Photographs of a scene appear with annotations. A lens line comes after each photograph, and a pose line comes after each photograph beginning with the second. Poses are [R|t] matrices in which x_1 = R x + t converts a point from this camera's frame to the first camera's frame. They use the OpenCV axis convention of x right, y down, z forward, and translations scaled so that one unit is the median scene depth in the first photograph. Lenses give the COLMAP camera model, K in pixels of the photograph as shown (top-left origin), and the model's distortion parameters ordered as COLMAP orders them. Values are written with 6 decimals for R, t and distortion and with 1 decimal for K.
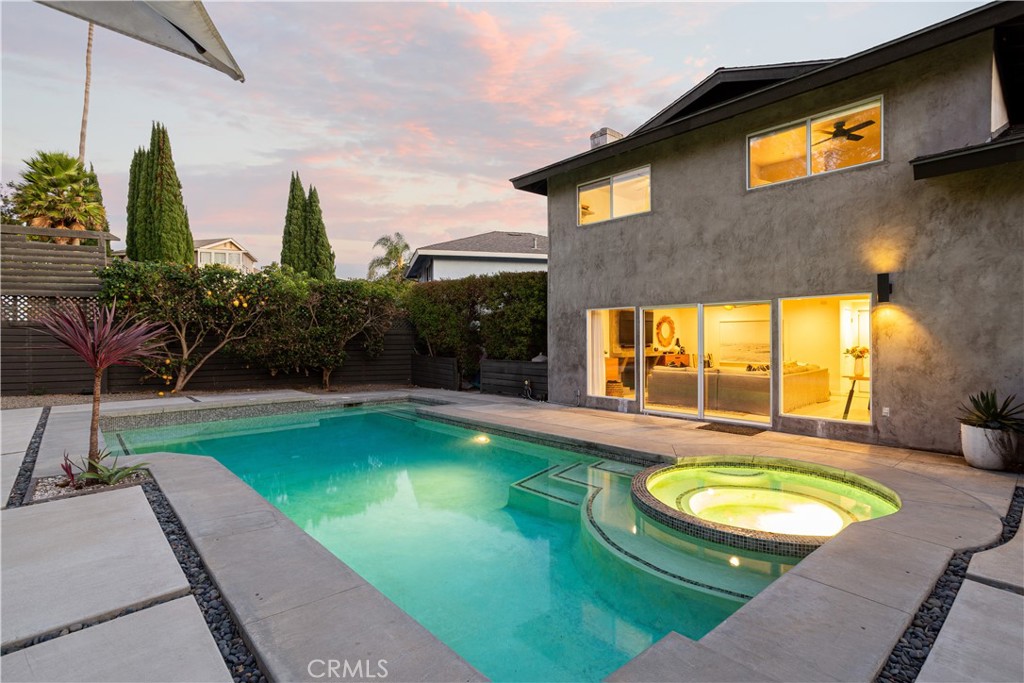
lens RADIAL K [[505.0, 0, 507.2], [0, 505.0, 337.9], [0, 0, 1]] dist [-0.004752, 0.001503]
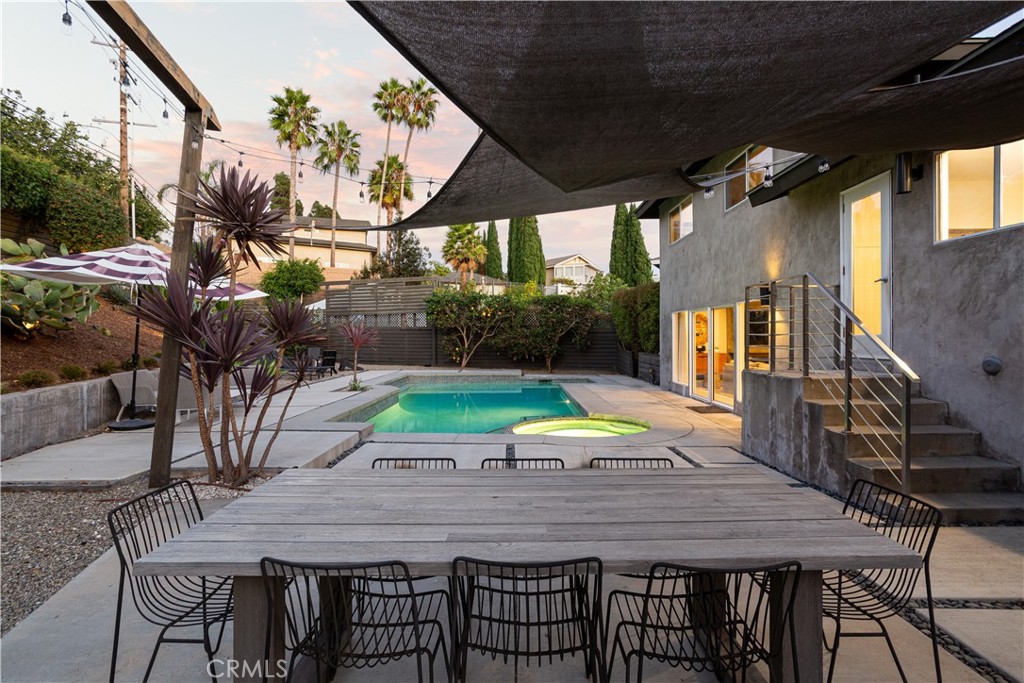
lens RADIAL K [[505.0, 0, 509.8], [0, 505.0, 341.3], [0, 0, 1]] dist [-0.004752, 0.001503]
pose [[0.746305, 0.006616, -0.665572, 0.672620], [0.002338, 0.999918, 0.012561, -0.001698], [0.665600, -0.010931, 0.746228, -0.179408]]
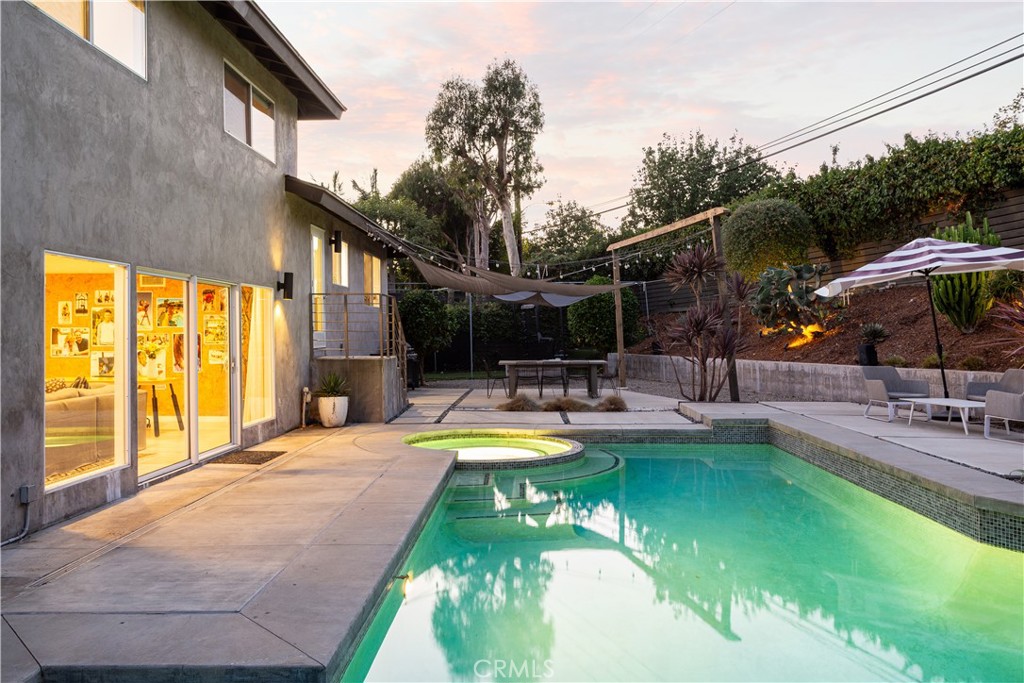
lens RADIAL K [[780.2, 0, 513.5], [0, 780.2, 338.1], [0, 0, 1]] dist [0.002395, 0.001962]
pose [[-0.726851, 0.005893, 0.686770, -0.451693], [0.010901, 0.999936, 0.002958, 0.007067], [-0.686709, 0.009636, -0.726869, 1.155522]]
